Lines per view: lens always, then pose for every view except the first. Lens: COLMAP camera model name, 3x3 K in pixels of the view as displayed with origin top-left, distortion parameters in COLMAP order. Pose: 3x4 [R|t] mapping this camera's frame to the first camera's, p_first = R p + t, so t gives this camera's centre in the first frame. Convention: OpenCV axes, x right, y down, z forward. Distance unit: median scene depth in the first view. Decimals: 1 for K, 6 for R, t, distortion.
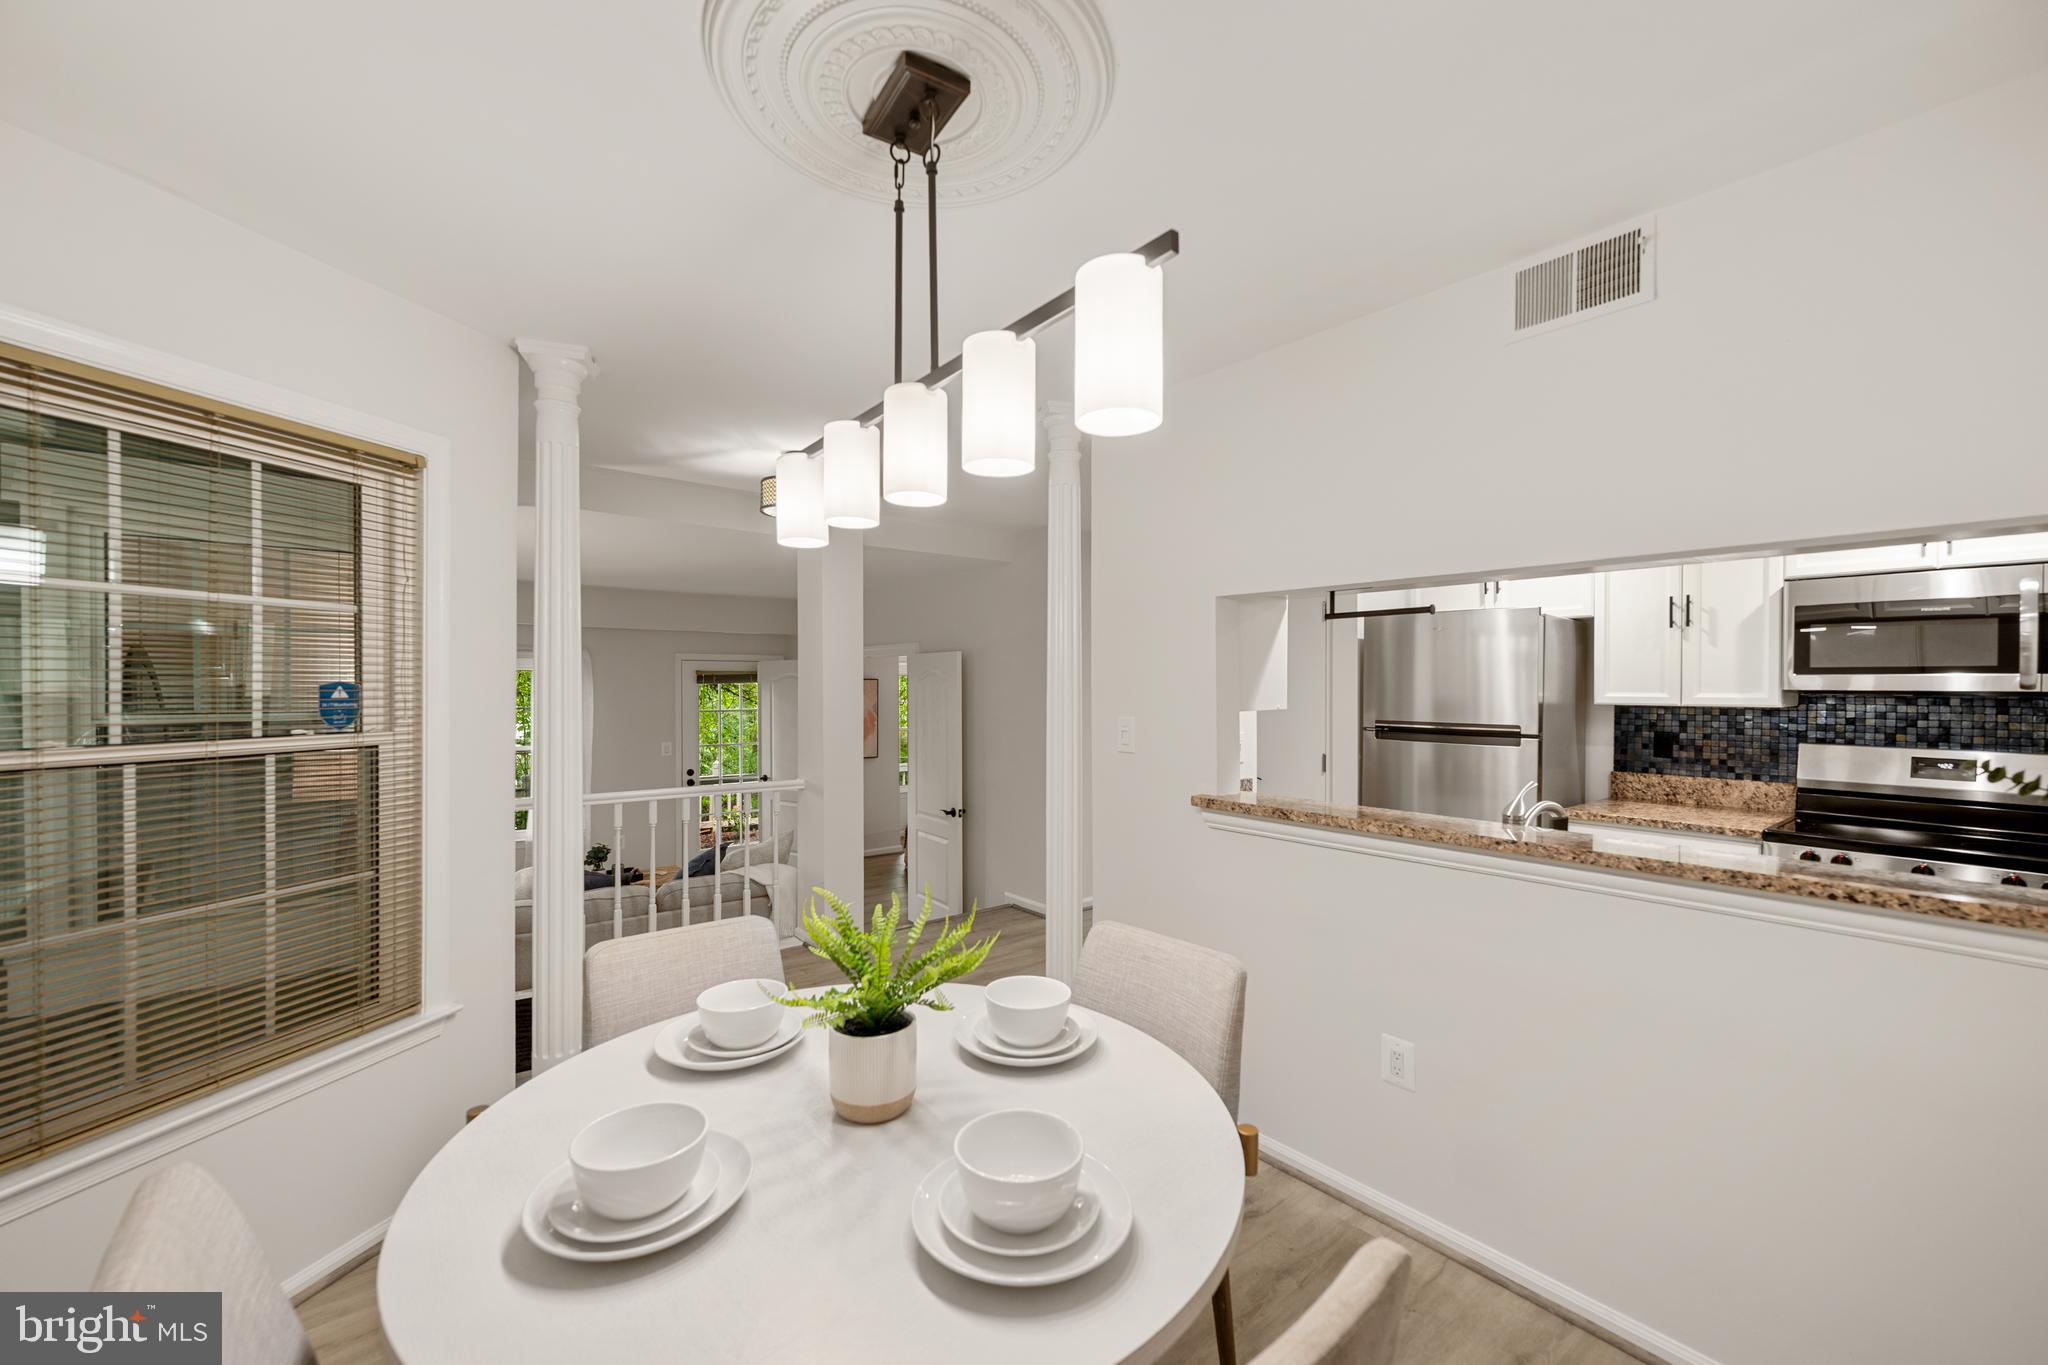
lens RADIAL K [[815.0, 0, 1024.0], [0, 815.0, 682.5], [0, 0, 1]] dist [-0.000047, -0.000003]
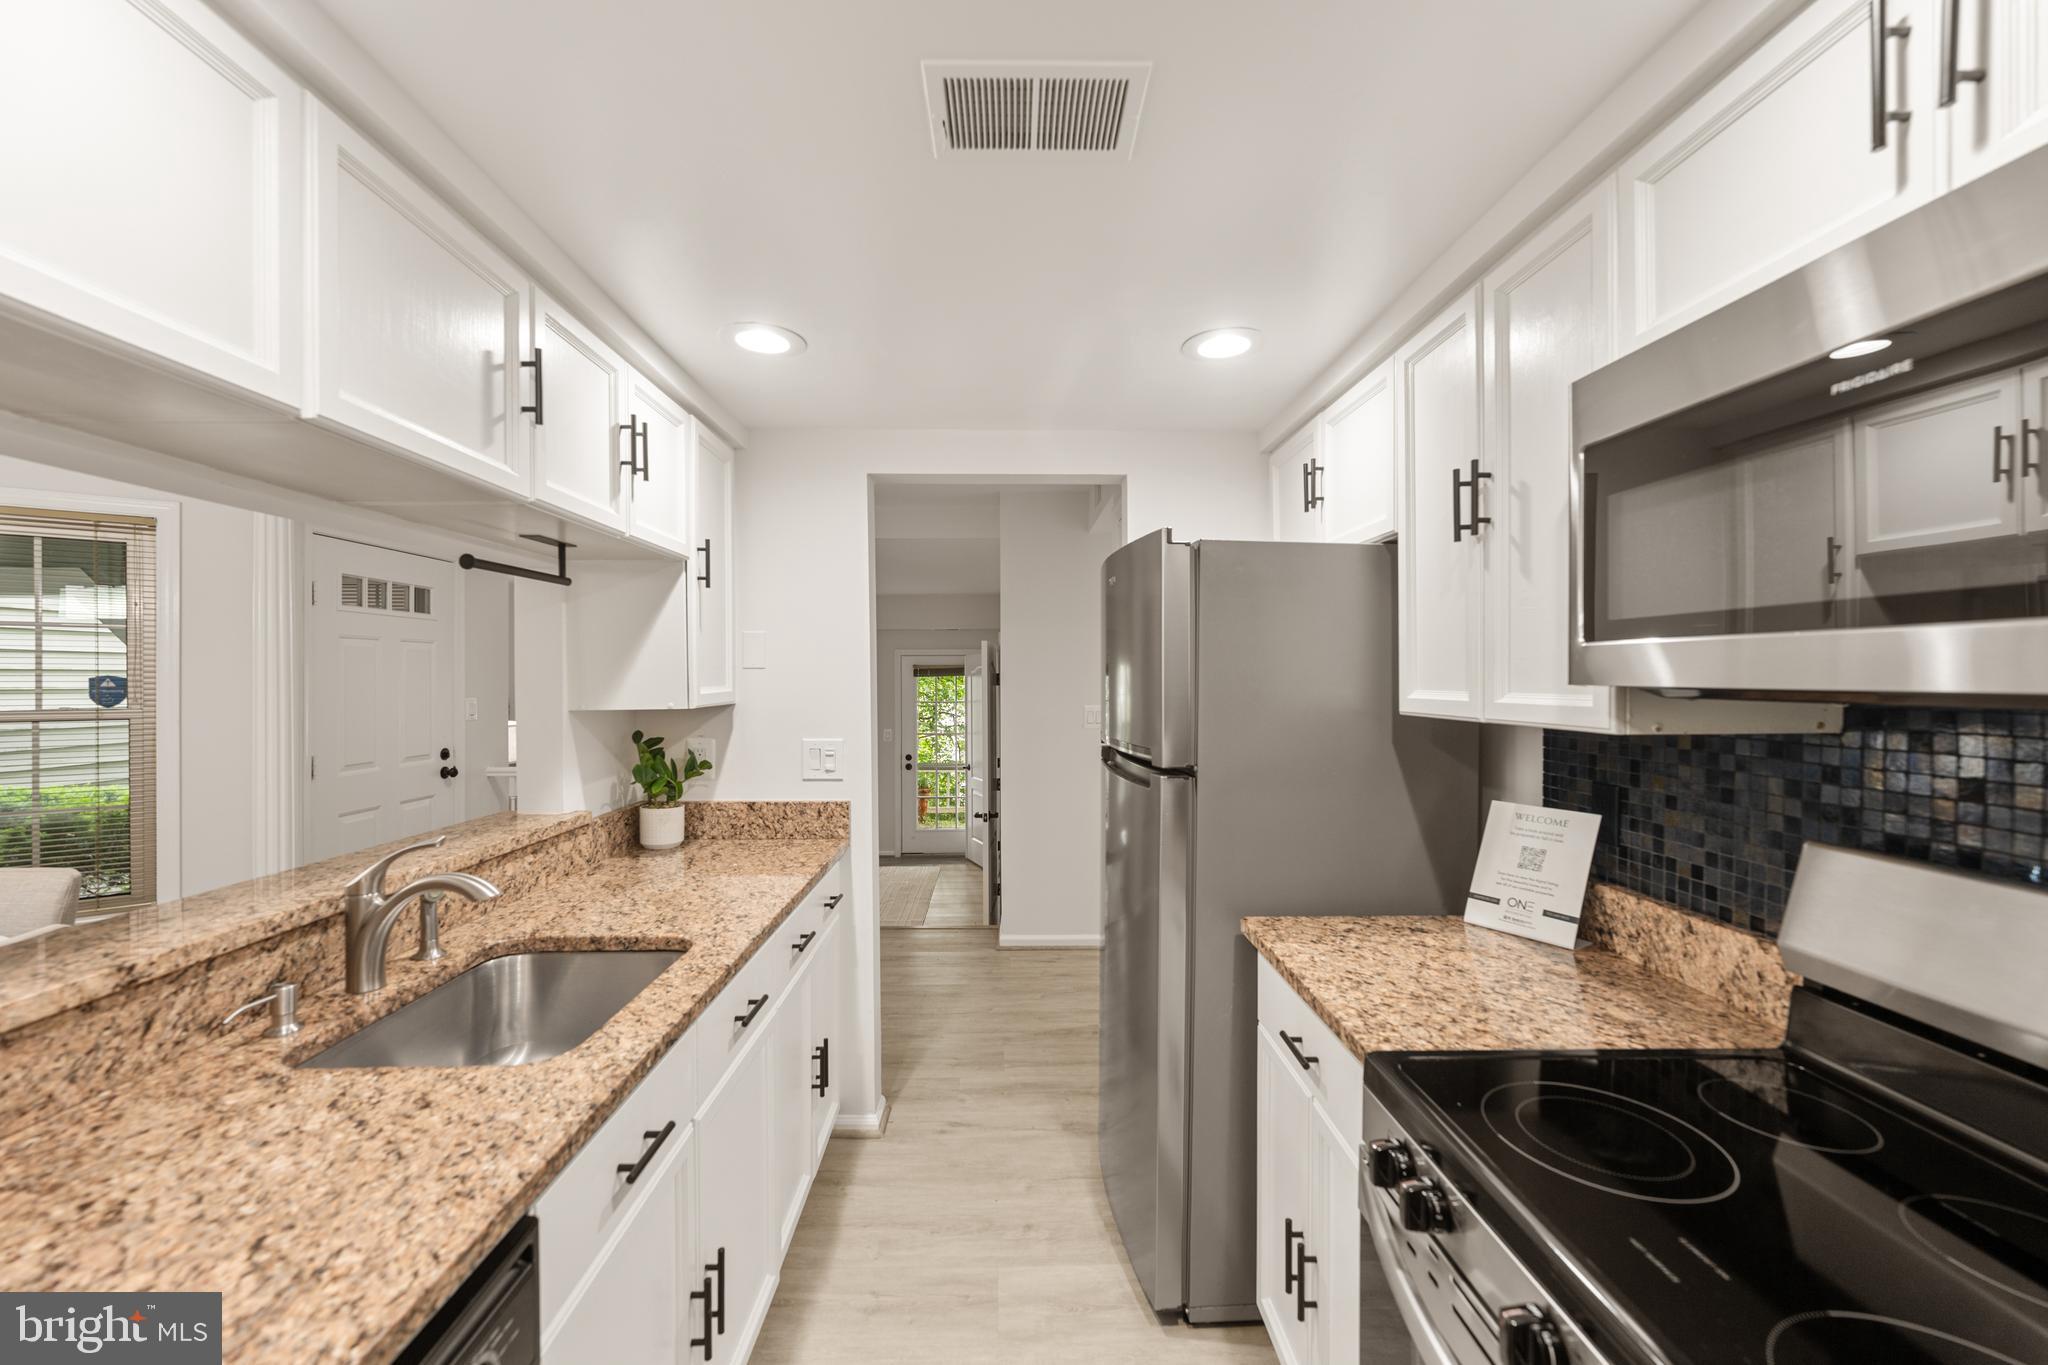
lens RADIAL K [[815.0, 0, 1024.0], [0, 815.0, 682.5], [0, 0, 1]] dist [-0.000047, -0.000003]
pose [[0.792629, 0.001625, -0.609703, 0.855996], [0.003615, 0.999966, 0.007365, 0.003631], [0.609694, -0.008042, 0.792596, 0.505790]]
